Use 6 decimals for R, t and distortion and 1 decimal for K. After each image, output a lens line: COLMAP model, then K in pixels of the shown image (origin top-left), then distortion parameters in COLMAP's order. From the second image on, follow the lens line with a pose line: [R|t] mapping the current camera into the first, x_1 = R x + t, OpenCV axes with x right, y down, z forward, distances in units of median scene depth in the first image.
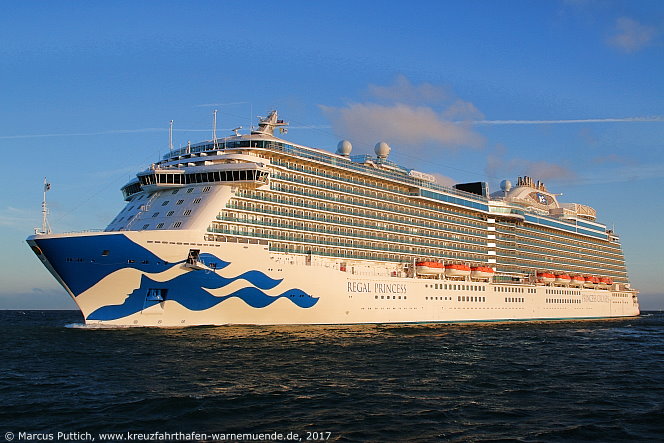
lens RADIAL K [[766.7, 0, 329.1], [0, 766.7, 223.8], [0, 0, 1]] dist [-0.078207, 0.000000]
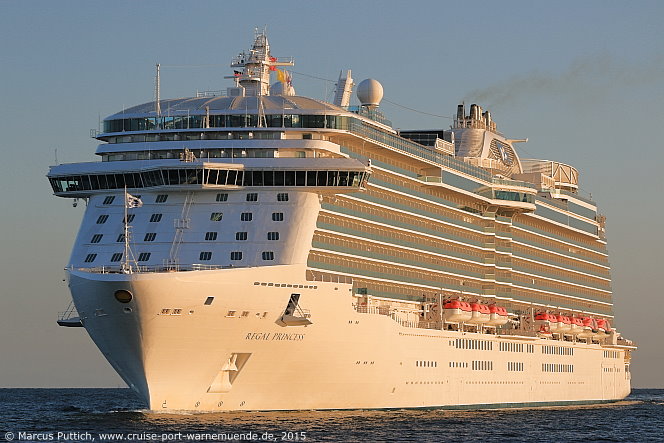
lens RADIAL K [[2858.8, 0, 331.3], [0, 2858.8, 219.1], [0, 0, 1]] dist [-0.074520, 0.000000]
pose [[0.916122, 0.024274, 0.400163, -0.932488], [-0.046385, 0.997879, 0.045662, -0.119274], [-0.398206, -0.060393, 0.915306, -1.040357]]
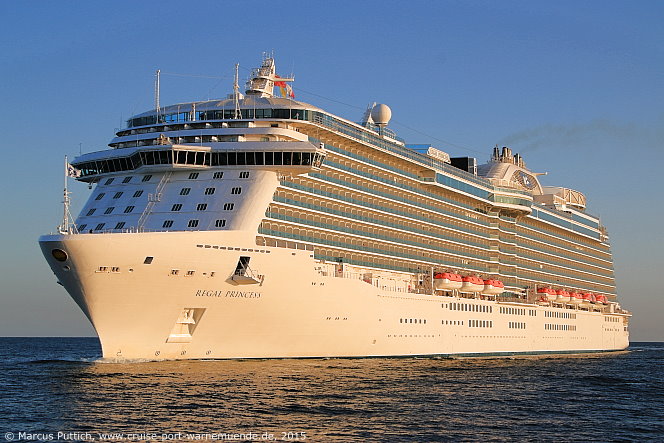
lens RADIAL K [[1330.4, 0, 334.6], [0, 1330.4, 226.8], [0, 0, 1]] dist [0.043865, 0.000000]
pose [[0.966570, 0.027513, 0.254924, -0.348683], [-0.035190, 0.999053, 0.025601, -0.026844], [-0.253978, -0.033716, 0.966622, -0.236307]]
